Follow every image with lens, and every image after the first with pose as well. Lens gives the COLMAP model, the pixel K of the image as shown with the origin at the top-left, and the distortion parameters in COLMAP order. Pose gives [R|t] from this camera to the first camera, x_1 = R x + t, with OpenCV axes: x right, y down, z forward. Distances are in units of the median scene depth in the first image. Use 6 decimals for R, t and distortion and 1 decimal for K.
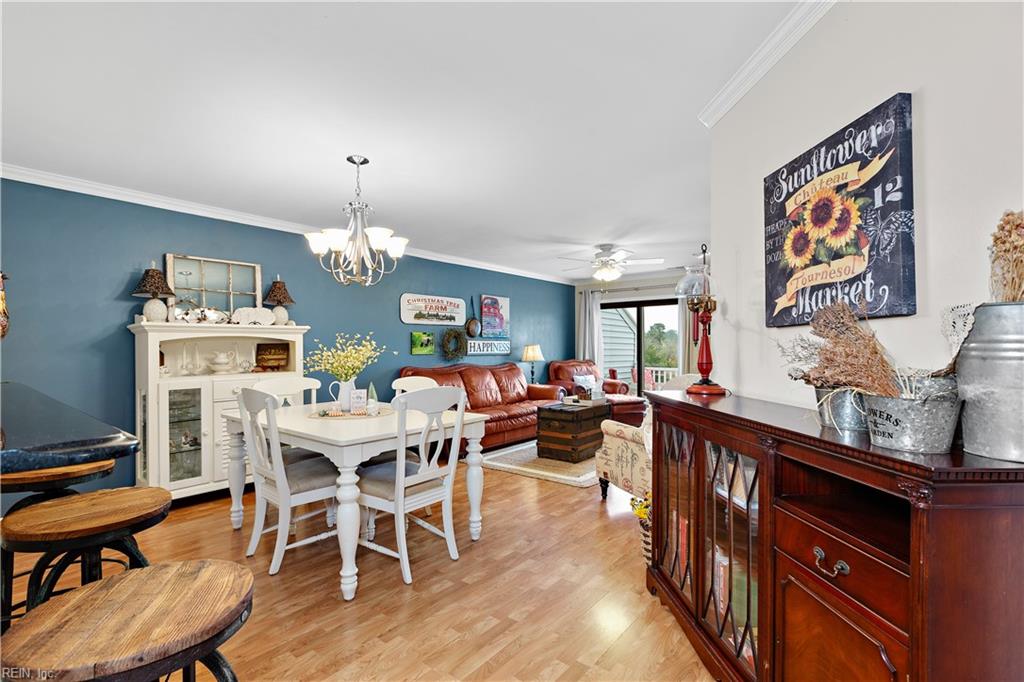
lens RADIAL K [[459.9, 0, 510.8], [0, 459.9, 346.5], [0, 0, 1]] dist [-0.001354, 0.000801]
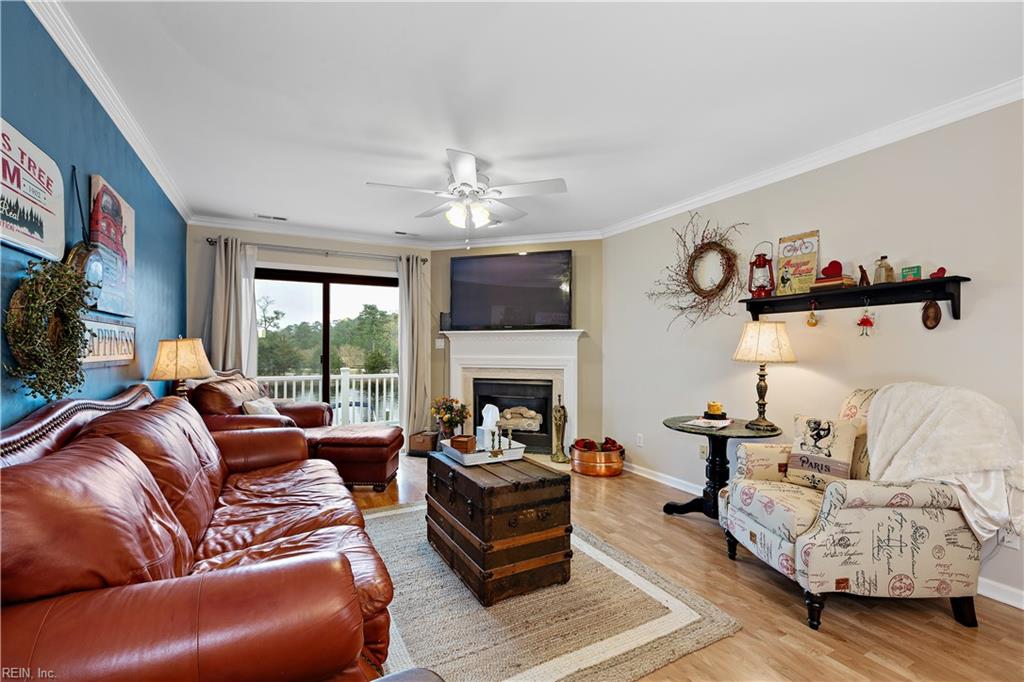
lens RADIAL K [[459.9, 0, 511.5], [0, 459.9, 346.1], [0, 0, 1]] dist [-0.001354, 0.000801]
pose [[0.401391, 0.011912, 0.915829, -0.238095], [-0.008772, 0.999920, -0.009161, 0.005737], [-0.915865, -0.004356, 0.401463, 0.613797]]
